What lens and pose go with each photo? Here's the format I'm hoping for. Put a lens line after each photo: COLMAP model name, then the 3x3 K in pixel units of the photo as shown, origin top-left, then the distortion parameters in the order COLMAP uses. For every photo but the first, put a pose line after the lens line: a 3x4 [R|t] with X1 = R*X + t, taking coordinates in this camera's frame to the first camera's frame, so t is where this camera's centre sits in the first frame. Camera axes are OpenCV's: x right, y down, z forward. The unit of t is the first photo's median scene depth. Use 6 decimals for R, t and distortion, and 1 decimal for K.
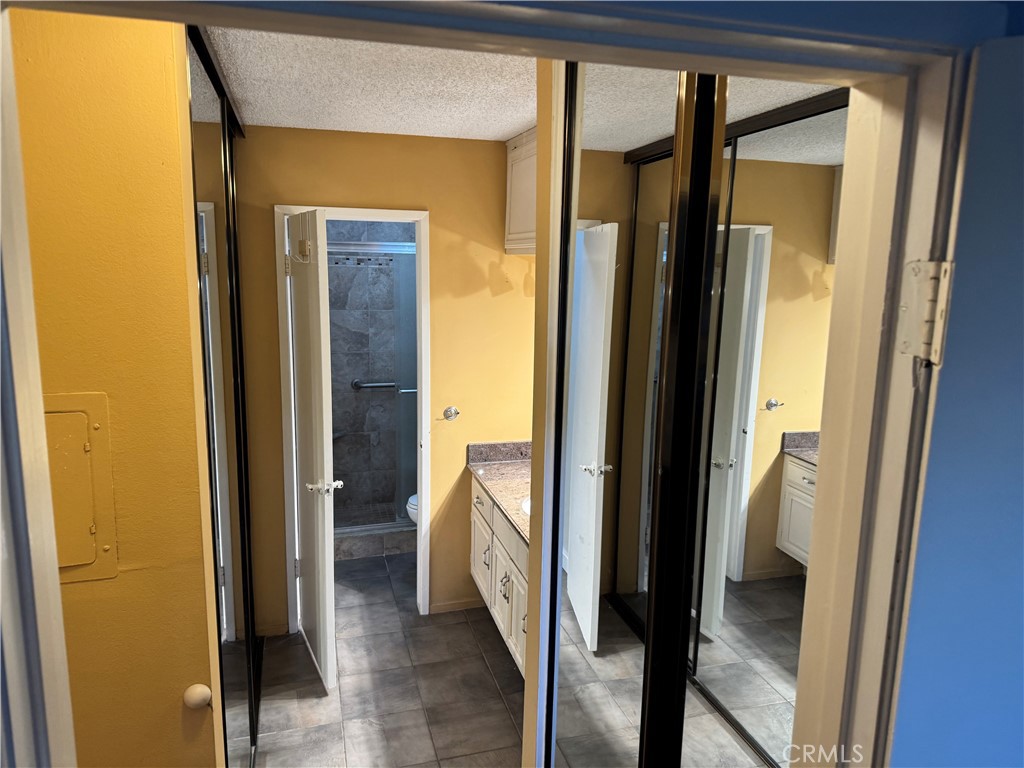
lens RADIAL K [[722.8, 0, 516.8], [0, 722.8, 377.7], [0, 0, 1]] dist [0.054118, -0.079108]
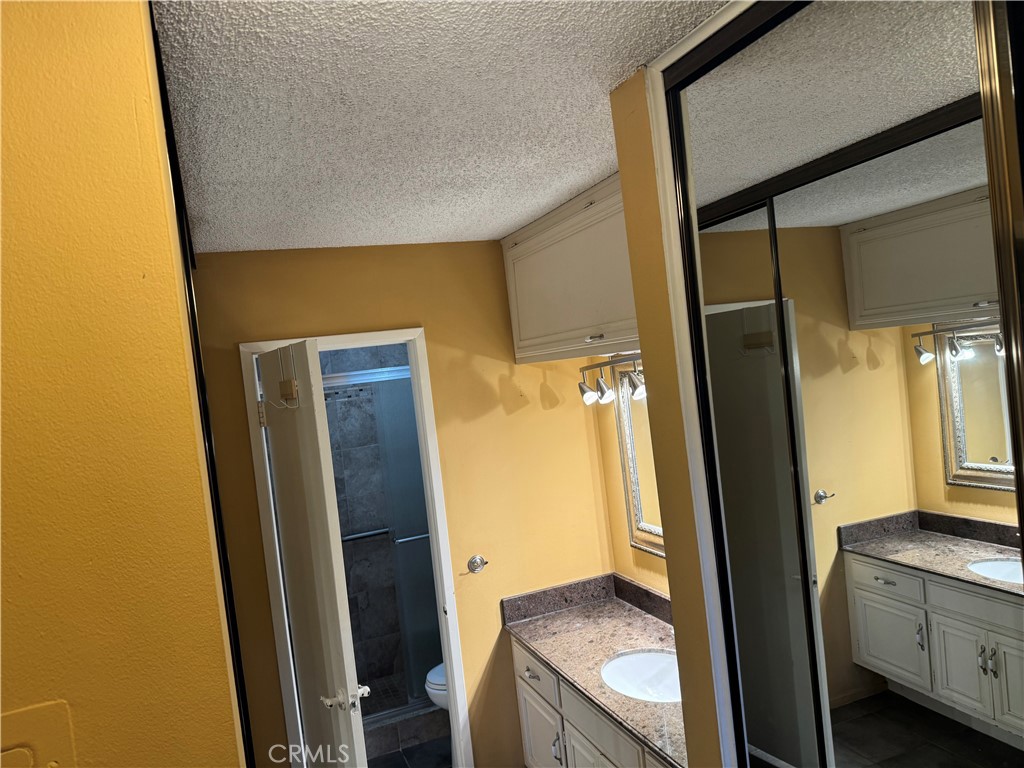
lens RADIAL K [[722.8, 0, 505.2], [0, 722.8, 375.8], [0, 0, 1]] dist [0.054118, -0.079108]
pose [[0.987301, -0.133098, 0.086724, -0.100214], [0.144748, 0.978652, -0.145908, -0.034172], [-0.065453, 0.156608, 0.985490, 0.156615]]
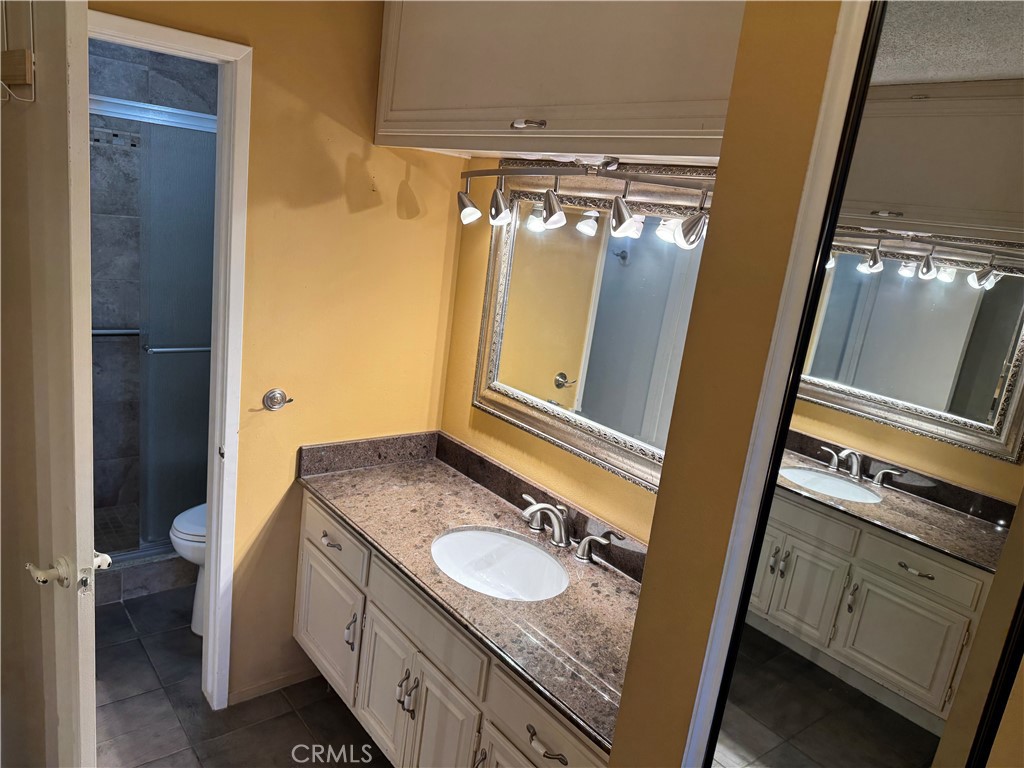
lens RADIAL K [[722.8, 0, 515.4], [0, 722.8, 388.0], [0, 0, 1]] dist [0.054118, -0.079108]
pose [[0.913894, -0.000115, 0.405953, -0.152954], [-0.044645, 0.993906, 0.100788, -0.031566], [-0.403490, -0.110233, 0.908319, 0.350142]]
